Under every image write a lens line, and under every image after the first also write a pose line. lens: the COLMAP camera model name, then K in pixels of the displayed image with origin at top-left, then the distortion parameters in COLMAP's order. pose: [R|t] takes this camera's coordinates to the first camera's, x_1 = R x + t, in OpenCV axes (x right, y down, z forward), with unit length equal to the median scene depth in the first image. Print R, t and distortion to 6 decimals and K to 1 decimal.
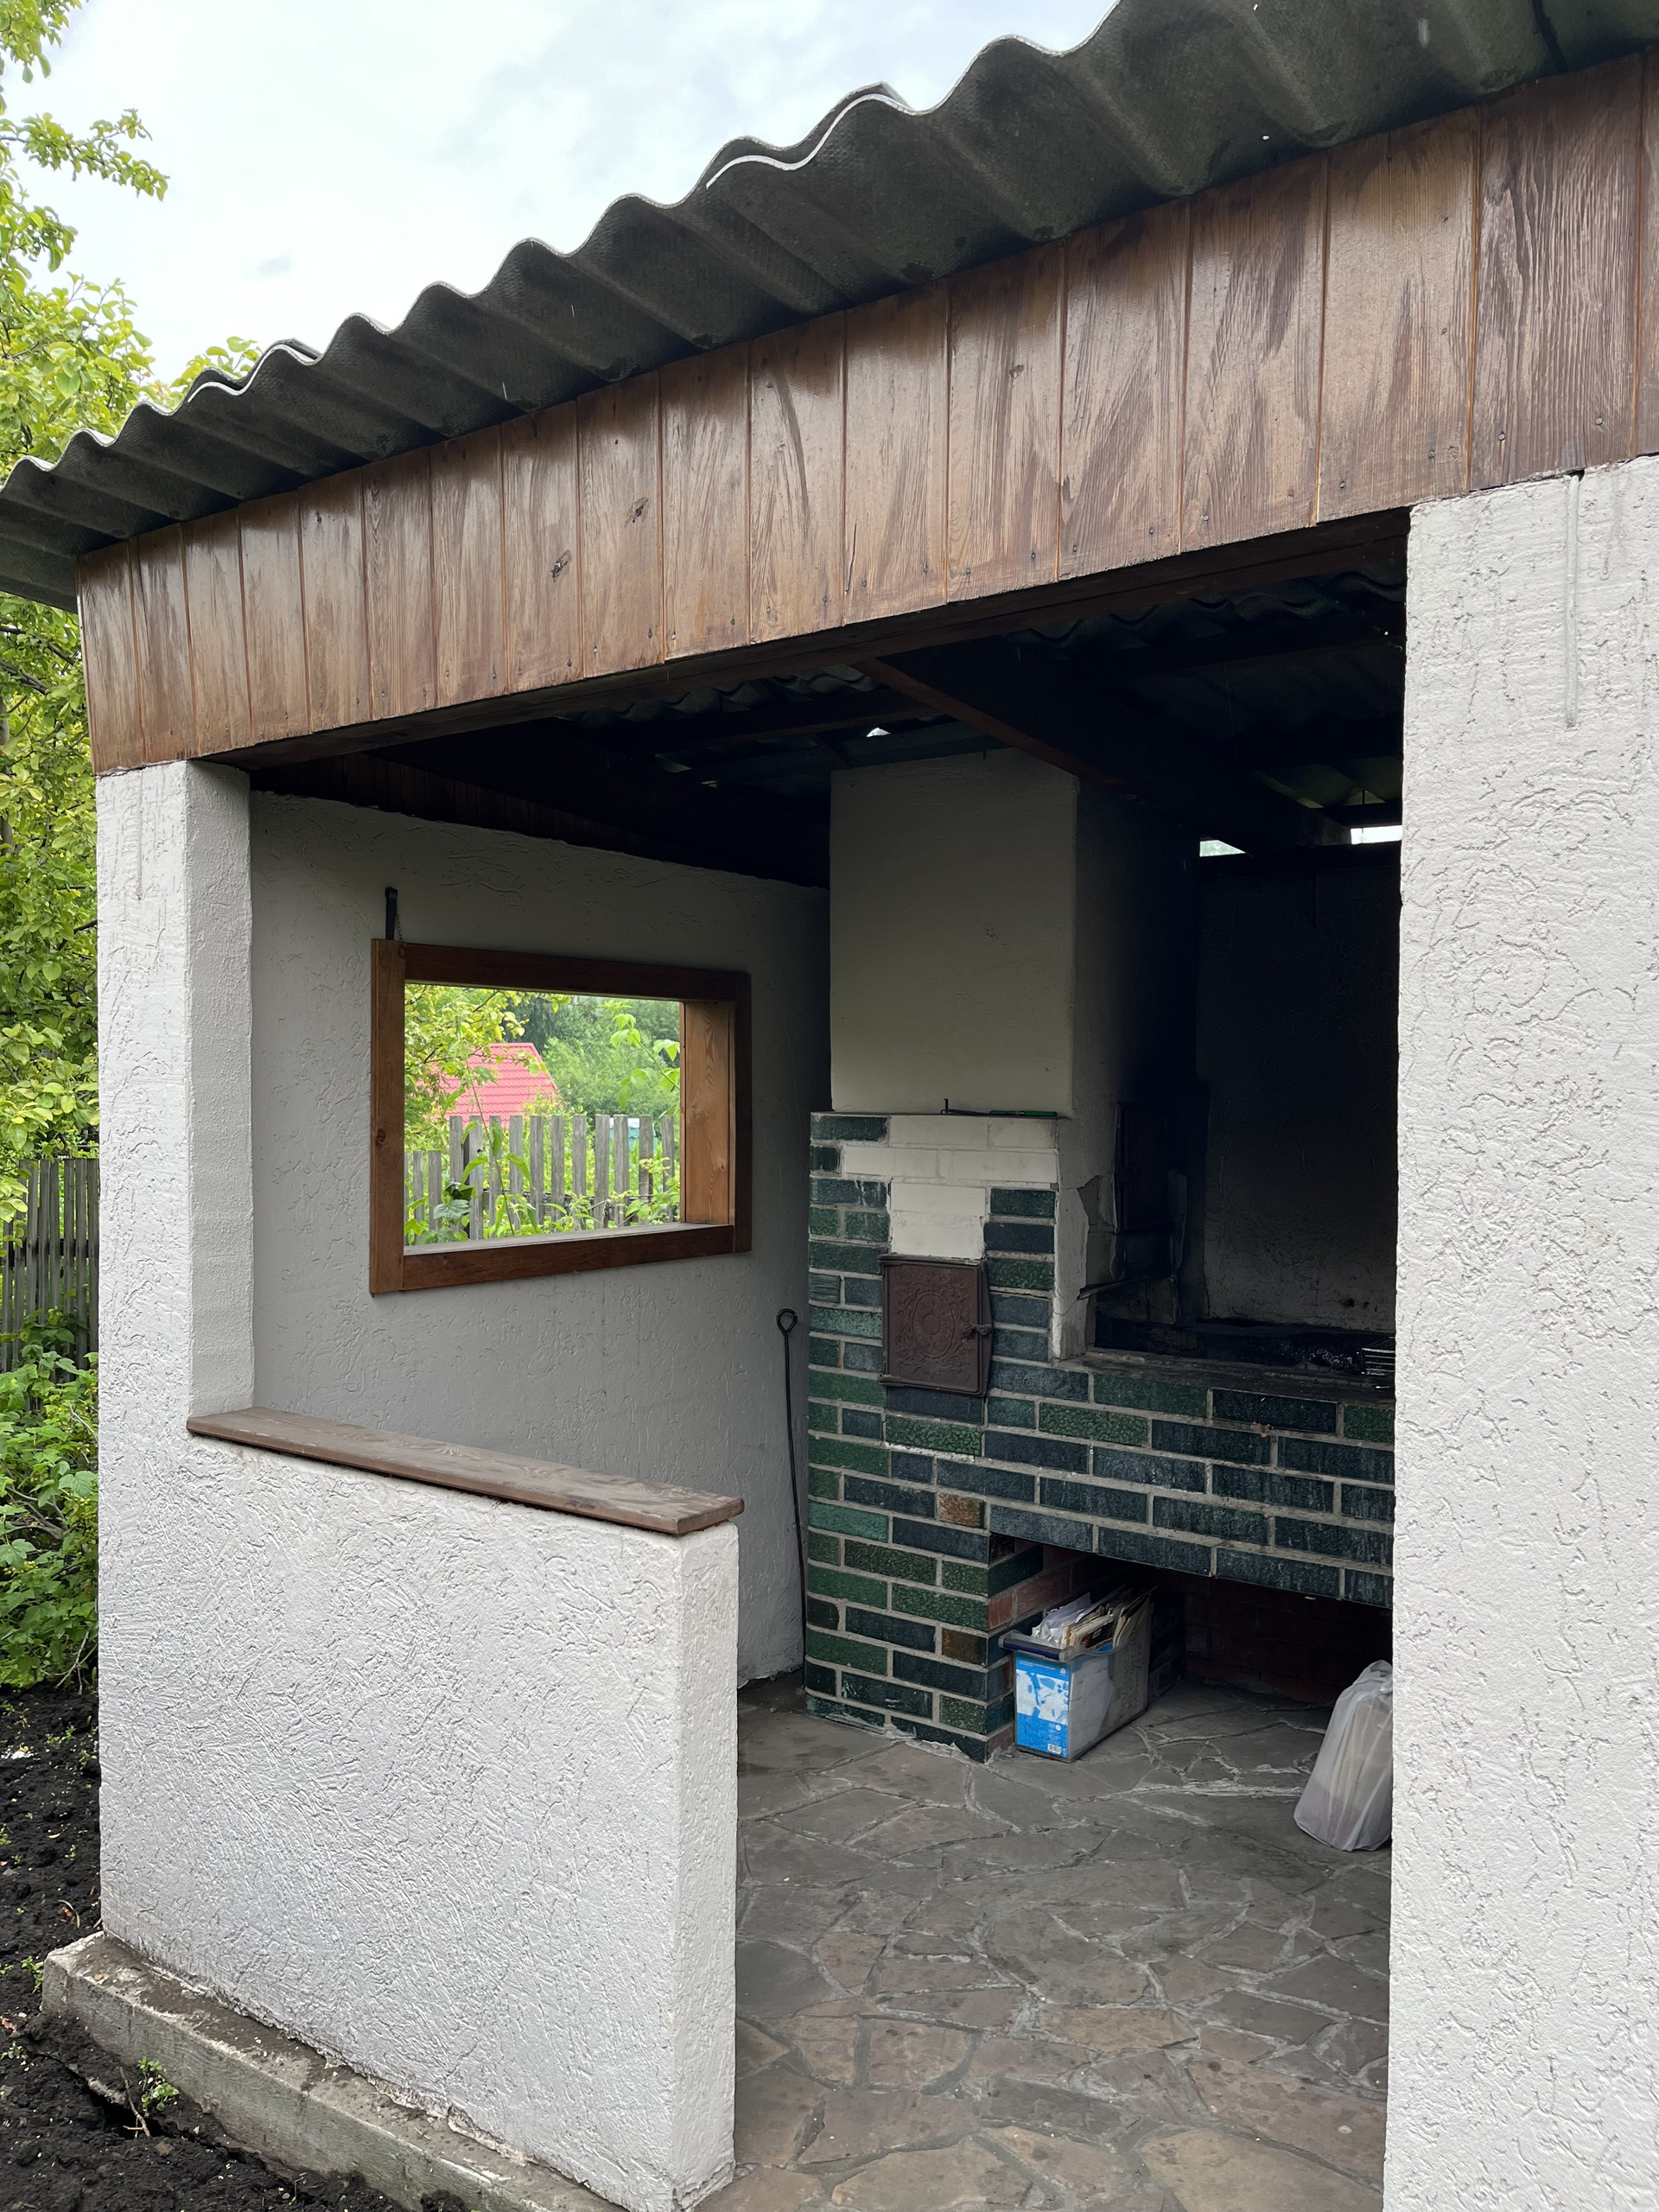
lens RADIAL K [[1660.6, 0, 823.9], [0, 1660.6, 1113.9], [0, 0, 1]] dist [0.086427, -0.128452]
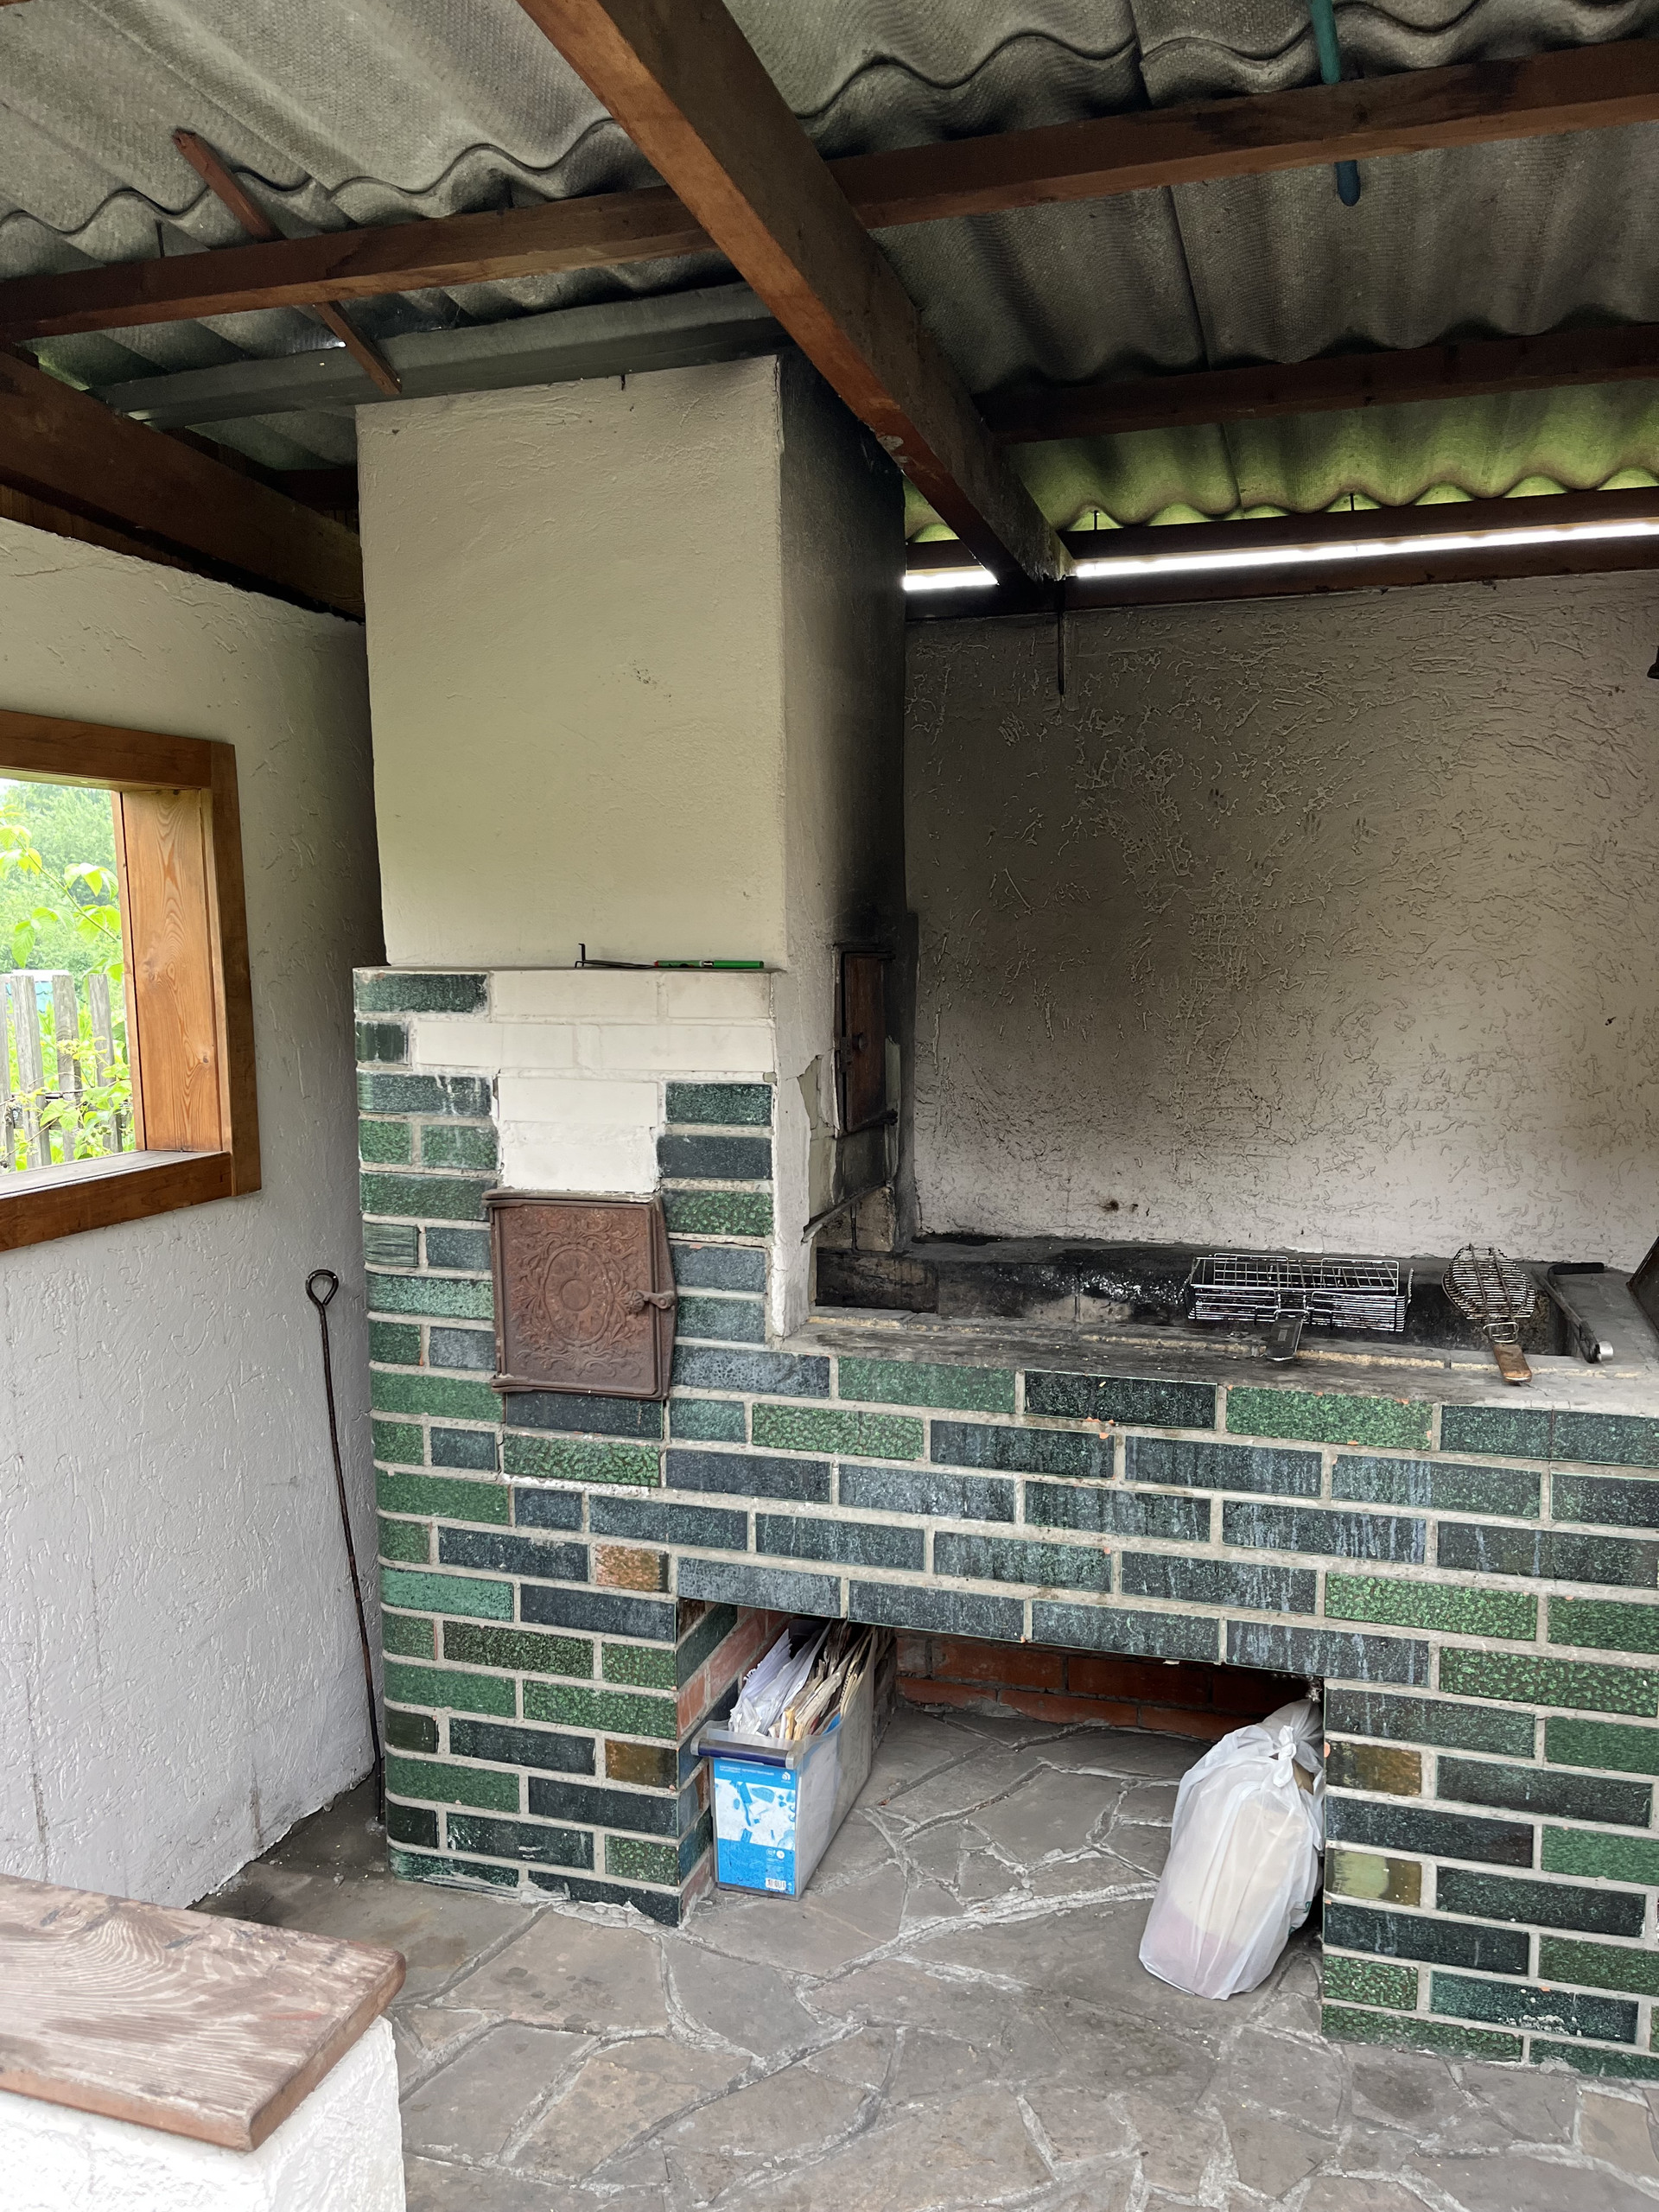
lens RADIAL K [[1670.7, 0, 827.3], [0, 1670.7, 1122.6], [0, 0, 1]] dist [0.062662, -0.076433]
pose [[0.949348, -0.054301, 0.309498, -0.040201], [0.022759, 0.994251, 0.104631, -0.005962], [-0.313401, -0.092287, 0.945126, 0.362826]]
